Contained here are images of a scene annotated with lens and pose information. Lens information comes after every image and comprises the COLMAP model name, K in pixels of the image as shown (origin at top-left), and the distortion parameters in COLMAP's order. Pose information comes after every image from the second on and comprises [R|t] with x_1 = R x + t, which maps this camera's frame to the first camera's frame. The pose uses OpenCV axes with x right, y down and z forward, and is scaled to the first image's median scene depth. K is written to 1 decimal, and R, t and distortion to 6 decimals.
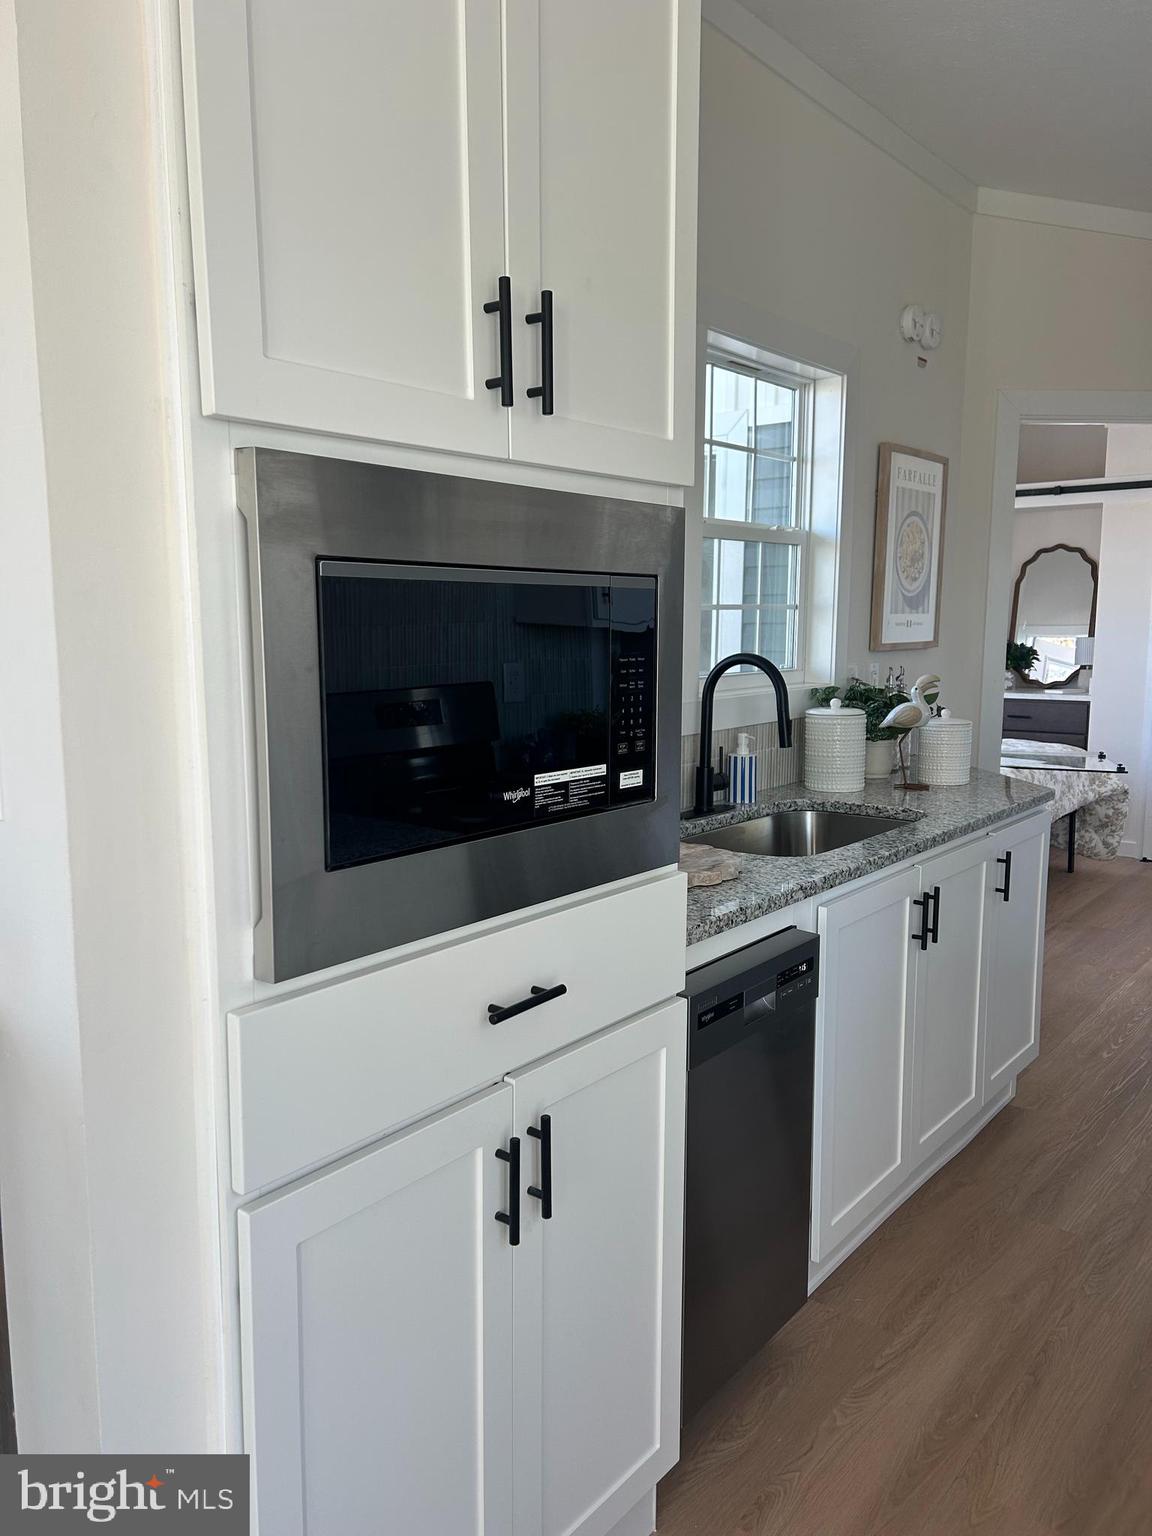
lens RADIAL K [[1165.7, 0, 576.0], [0, 1165.7, 768.0], [0, 0, 1]] dist [0.063374, -0.067244]
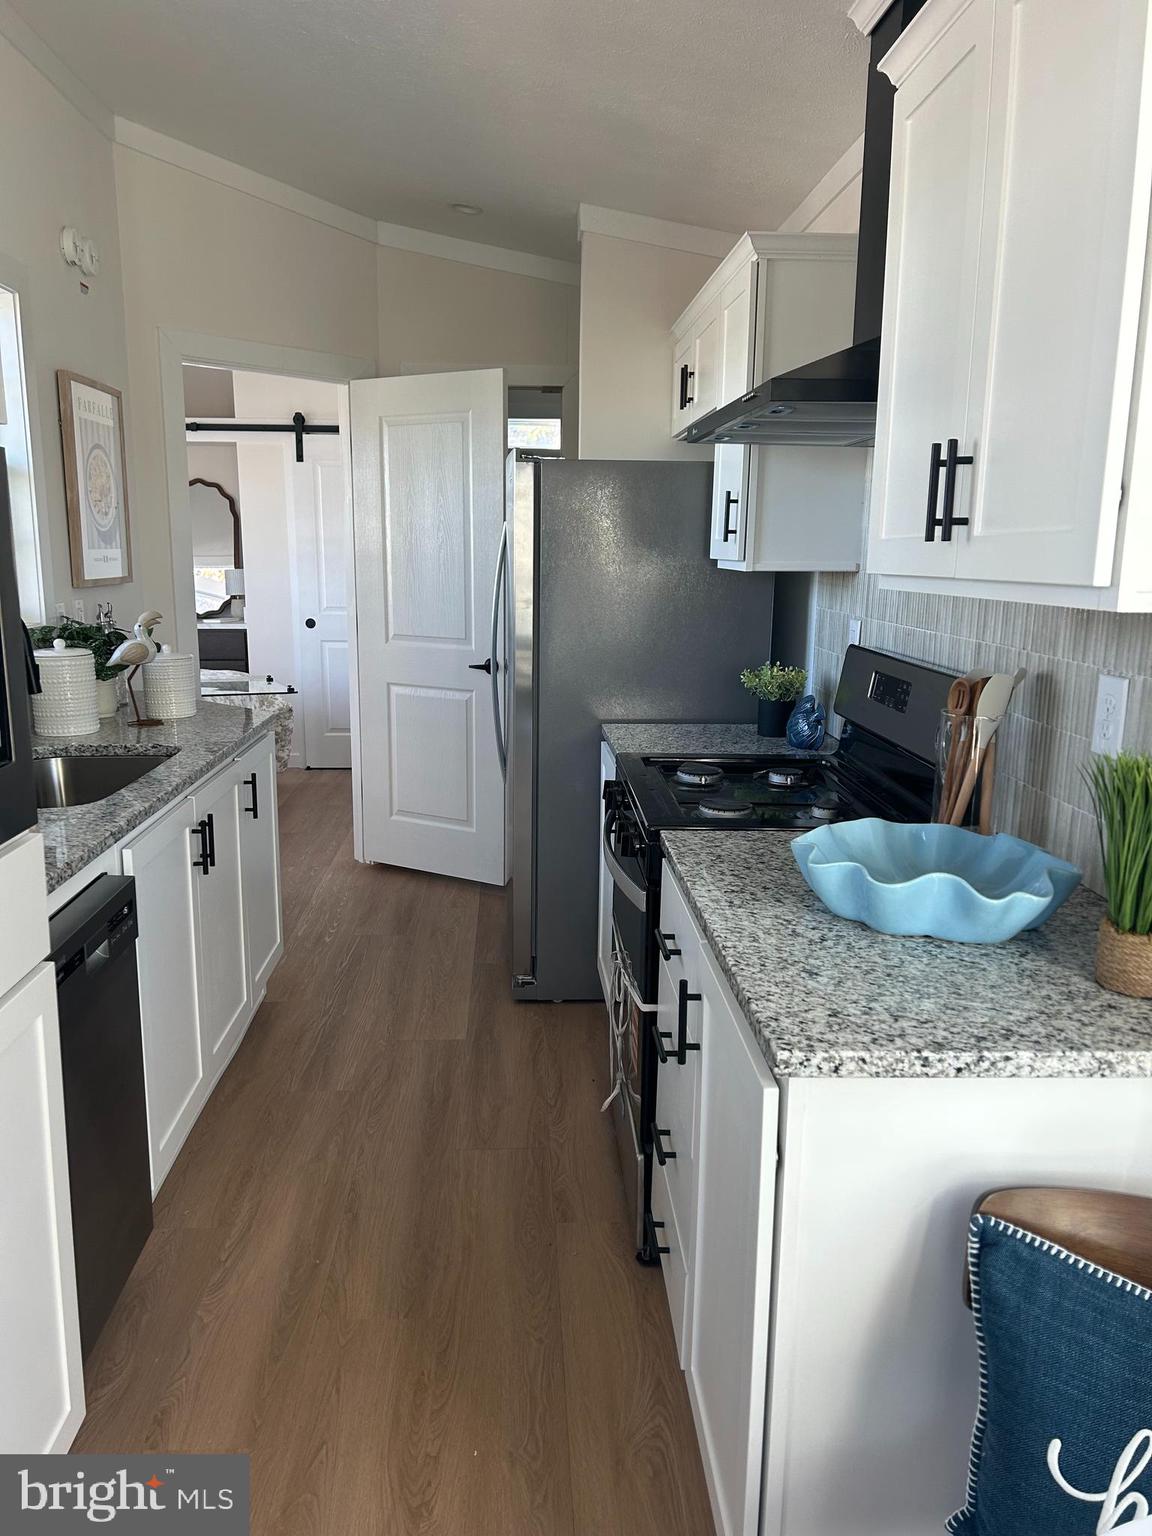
lens RADIAL K [[1165.7, 0, 576.0], [0, 1165.7, 768.0], [0, 0, 1]] dist [0.063374, -0.067244]
pose [[0.739252, -0.122398, 0.662213, -0.116708], [0.081105, 0.992368, 0.092880, -0.009450], [-0.668527, -0.014953, 0.743537, -0.007482]]
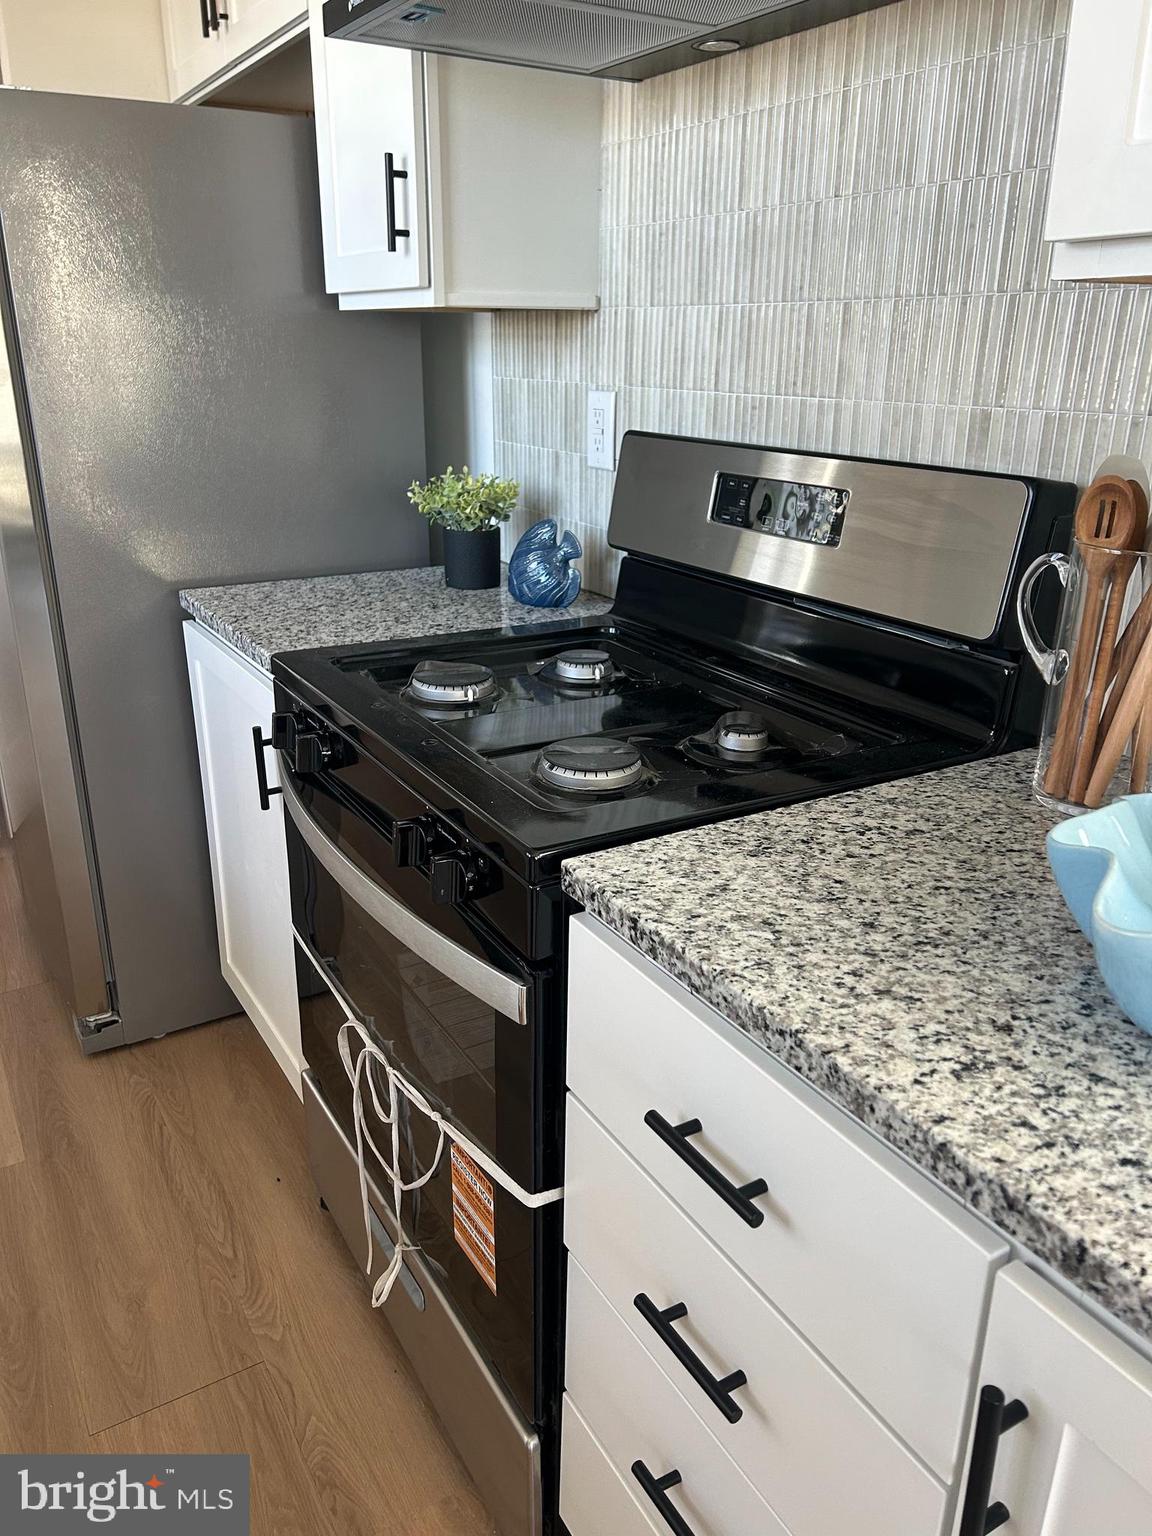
lens RADIAL K [[1165.7, 0, 576.0], [0, 1165.7, 768.0], [0, 0, 1]] dist [0.063374, -0.067244]
pose [[0.343076, -0.325199, 0.881218, 0.117879], [0.123868, 0.945627, 0.300744, -0.022984], [-0.931104, 0.005977, 0.364704, 0.374045]]
